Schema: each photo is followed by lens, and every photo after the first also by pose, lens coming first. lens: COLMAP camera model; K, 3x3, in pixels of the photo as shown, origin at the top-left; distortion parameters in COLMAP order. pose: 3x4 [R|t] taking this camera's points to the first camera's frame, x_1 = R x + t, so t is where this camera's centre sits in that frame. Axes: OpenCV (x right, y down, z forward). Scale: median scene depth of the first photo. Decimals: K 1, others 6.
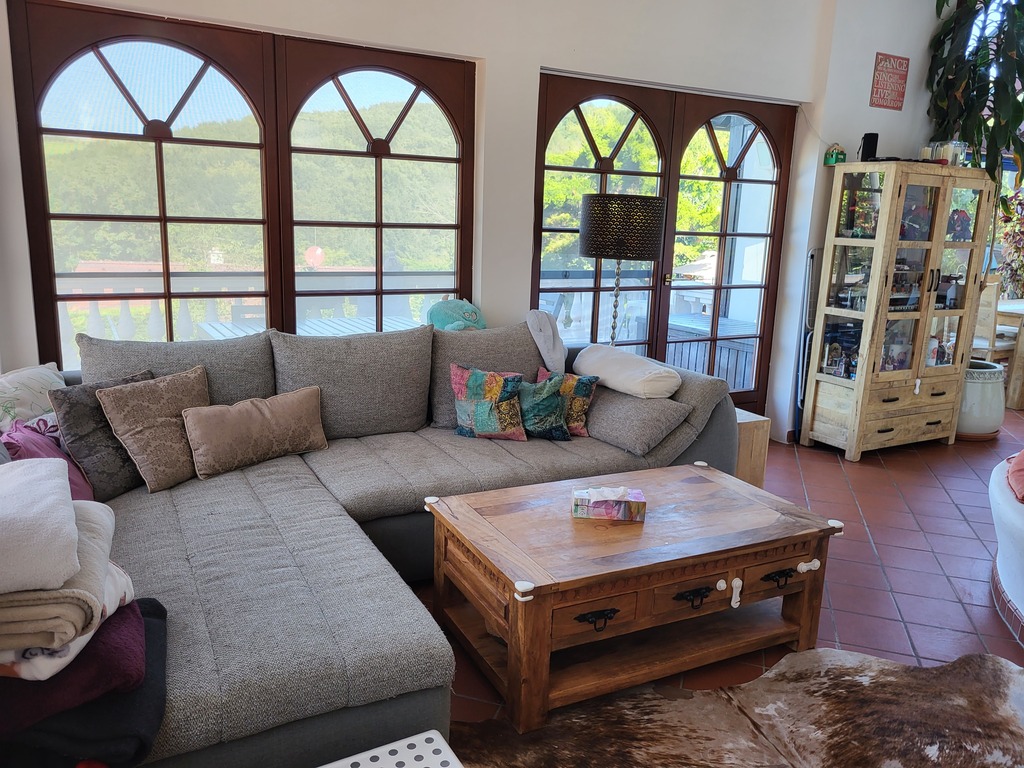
lens RADIAL K [[769.5, 0, 512.2], [0, 769.5, 379.2], [0, 0, 1]] dist [0.048660, -0.041164]
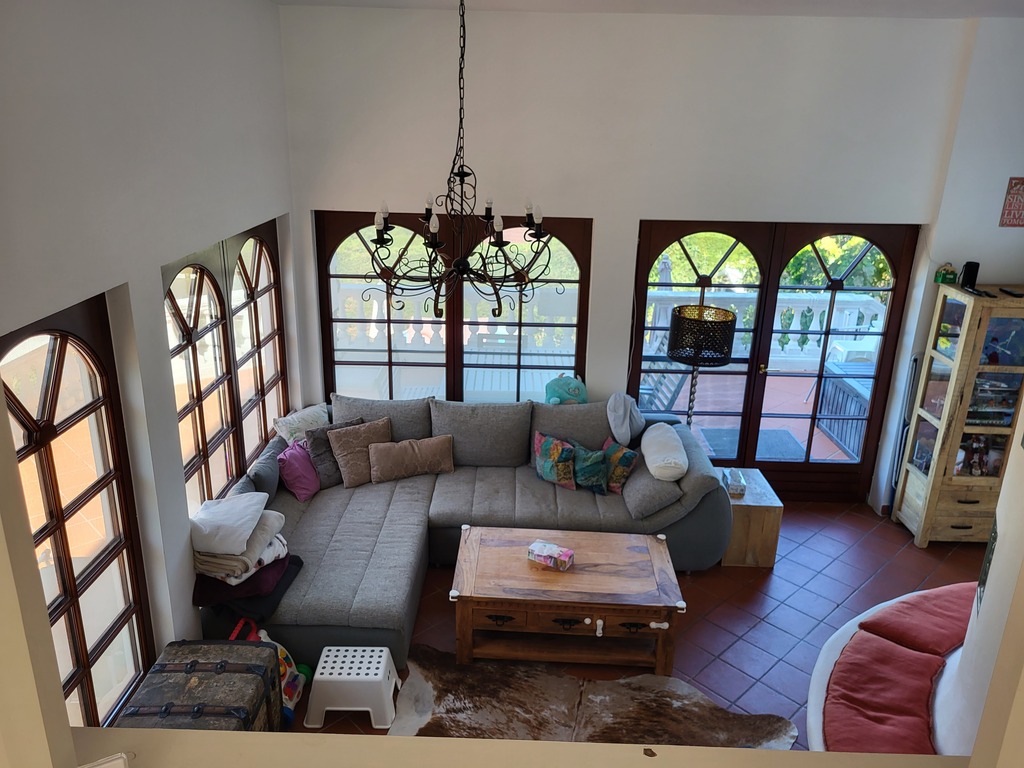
lens RADIAL K [[769.5, 0, 512.2], [0, 769.5, 379.2], [0, 0, 1]] dist [0.048660, -0.041164]
pose [[0.874885, 0.145813, -0.461860, 0.607509], [-0.095787, 0.986861, 0.130113, -0.335932], [0.474764, -0.069594, 0.877357, -0.381131]]
